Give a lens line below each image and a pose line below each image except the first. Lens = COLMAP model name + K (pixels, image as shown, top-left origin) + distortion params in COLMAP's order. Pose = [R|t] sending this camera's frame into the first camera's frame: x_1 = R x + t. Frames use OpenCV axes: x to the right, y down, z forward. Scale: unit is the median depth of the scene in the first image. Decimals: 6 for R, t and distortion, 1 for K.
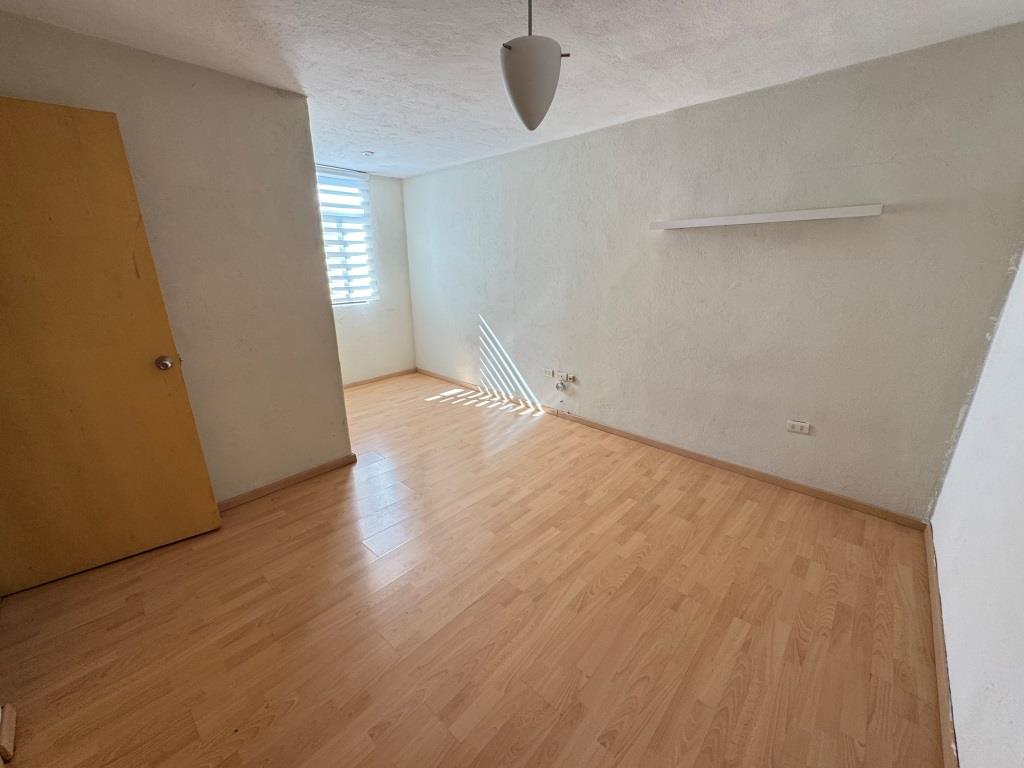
lens RADIAL K [[408.9, 0, 511.5], [0, 408.9, 384.0], [0, 0, 1]] dist [-0.001211, 0.001479]
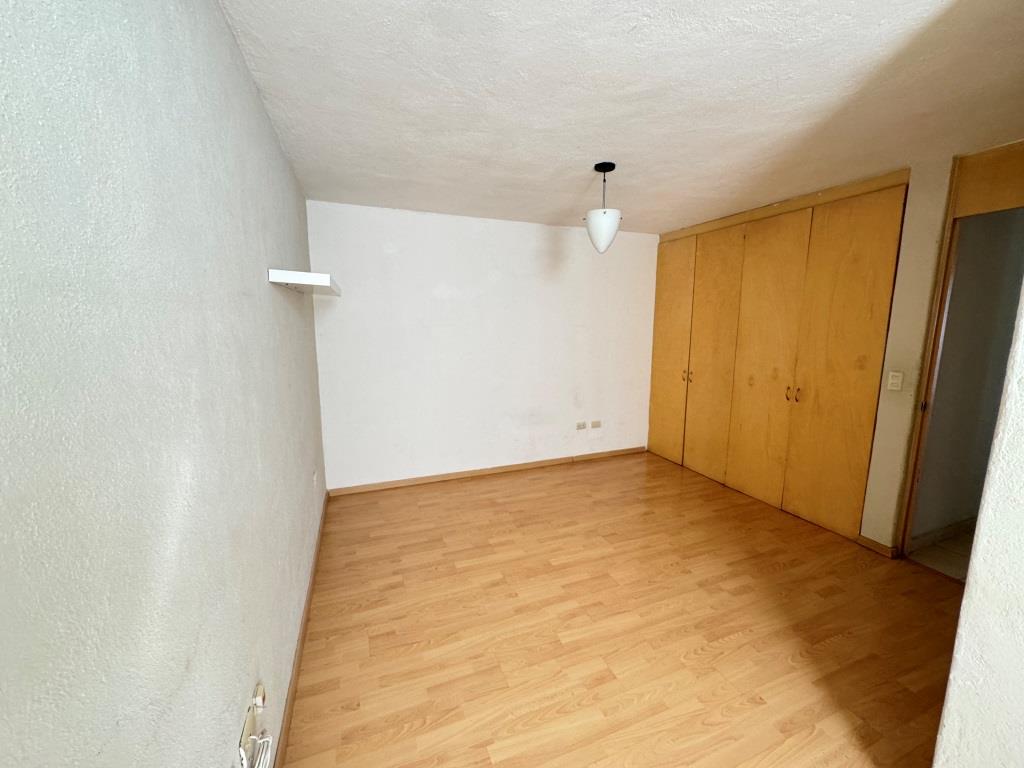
lens RADIAL K [[408.9, 0, 512.9], [0, 408.9, 386.4], [0, 0, 1]] dist [-0.001211, 0.001479]
pose [[-0.898046, -0.068064, 0.434605, -0.208172], [0.132106, 0.900628, 0.414026, -0.462638], [-0.419597, 0.429228, -0.799813, 1.463050]]
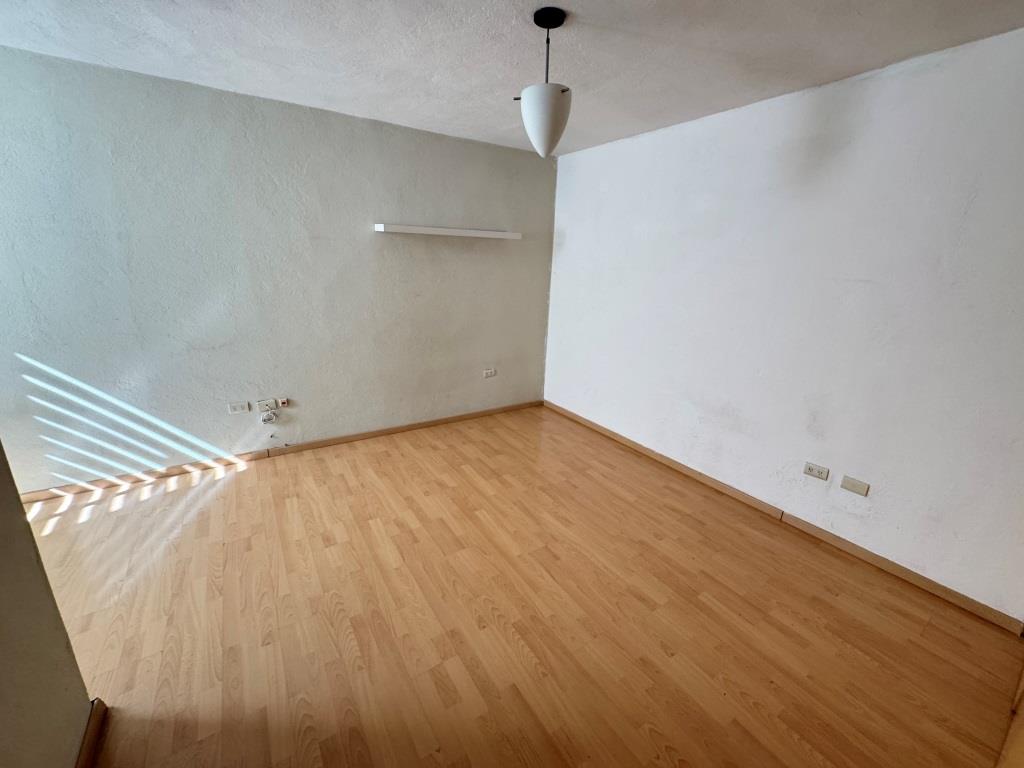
lens RADIAL K [[408.9, 0, 512.8], [0, 408.9, 383.9], [0, 0, 1]] dist [-0.001211, 0.001479]
pose [[0.243541, -0.264763, 0.933053, -0.671410], [0.251453, 0.946362, 0.202906, -0.135706], [-0.936728, 0.185203, 0.297053, 0.450379]]
